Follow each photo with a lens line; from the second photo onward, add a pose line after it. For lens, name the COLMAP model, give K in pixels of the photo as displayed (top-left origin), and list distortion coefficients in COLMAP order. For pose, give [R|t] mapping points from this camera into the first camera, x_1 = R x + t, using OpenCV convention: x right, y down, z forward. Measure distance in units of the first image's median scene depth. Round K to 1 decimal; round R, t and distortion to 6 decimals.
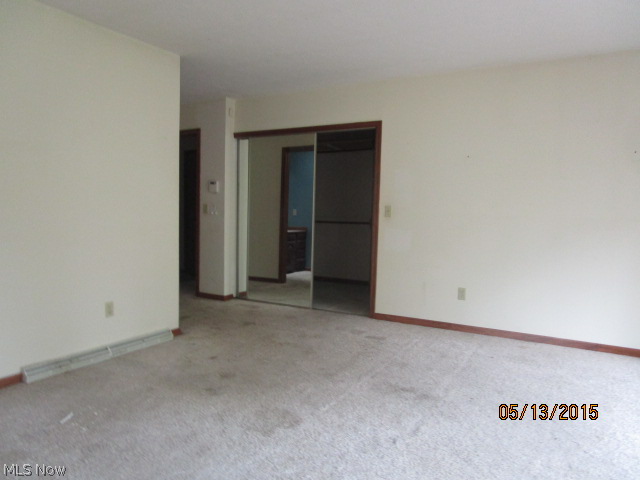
lens RADIAL K [[447.4, 0, 320.0], [0, 447.4, 240.0], [0, 0, 1]] dist [-0.009741, -0.000427]
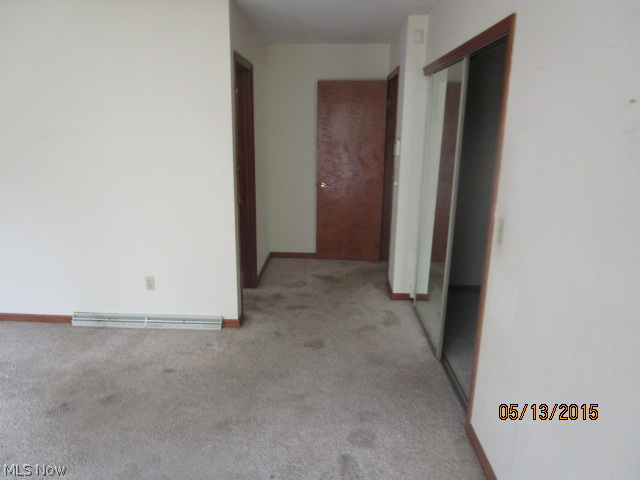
lens RADIAL K [[447.4, 0, 320.0], [0, 447.4, 240.0], [0, 0, 1]] dist [-0.009741, -0.000427]
pose [[0.476545, 0.203125, -0.855363, 0.582421], [-0.064879, 0.978415, 0.196201, -0.171626], [0.876753, -0.038004, 0.479437, 0.843973]]
